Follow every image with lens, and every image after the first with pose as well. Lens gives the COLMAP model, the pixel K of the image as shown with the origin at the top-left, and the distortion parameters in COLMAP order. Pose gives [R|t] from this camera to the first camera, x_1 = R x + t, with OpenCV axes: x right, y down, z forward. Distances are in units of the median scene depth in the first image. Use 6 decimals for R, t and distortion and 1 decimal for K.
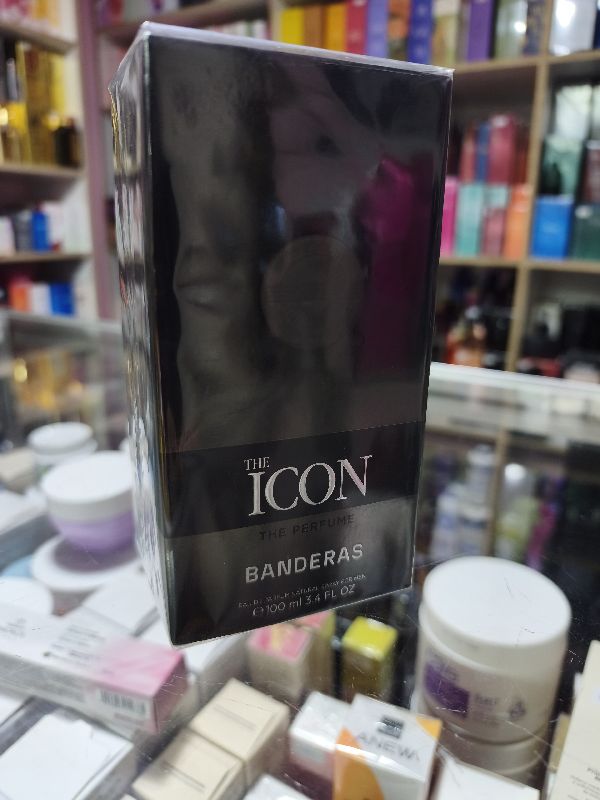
lens RADIAL K [[609.4, 0, 299.4], [0, 609.4, 395.4], [0, 0, 1]] dist [-0.065194, 0.028977]
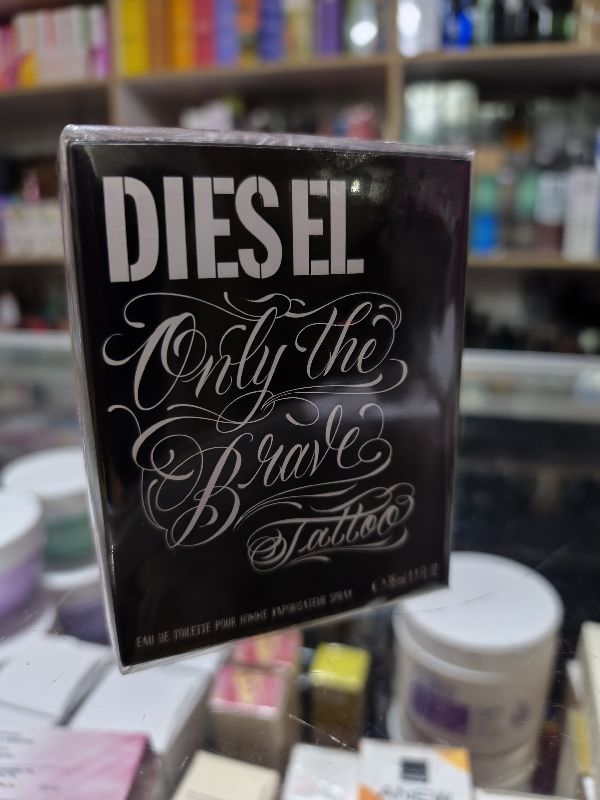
lens RADIAL K [[609.4, 0, 303.5], [0, 609.4, 400.0], [0, 0, 1]] dist [-0.065194, 0.028977]
pose [[0.964079, -0.087081, 0.250934, -0.110722], [0.091181, 0.995823, -0.004737, 0.019440], [-0.249473, 0.027447, 0.967993, 0.151015]]
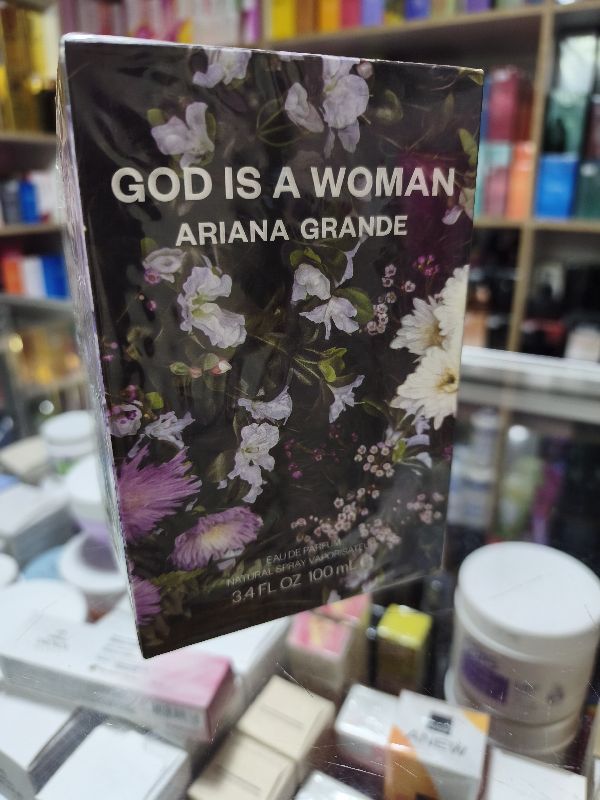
lens RADIAL K [[609.4, 0, 302.5], [0, 609.4, 396.2], [0, 0, 1]] dist [-0.065194, 0.028977]
pose [[0.999296, -0.032171, 0.019320, -0.056788], [0.030674, 0.996834, 0.073350, -0.055371], [-0.021619, -0.072706, 0.997119, 0.023918]]
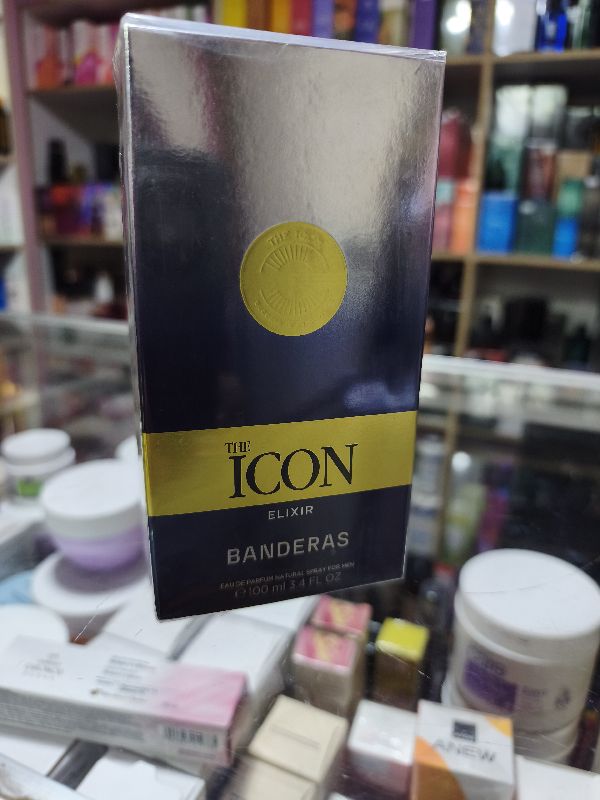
lens RADIAL K [[609.4, 0, 301.6], [0, 609.4, 394.1], [0, 0, 1]] dist [-0.065194, 0.028977]
pose [[0.989456, -0.026957, 0.142306, -0.163570], [0.025706, 0.999613, 0.010624, -0.010935], [-0.142538, -0.006854, 0.989766, 0.049901]]
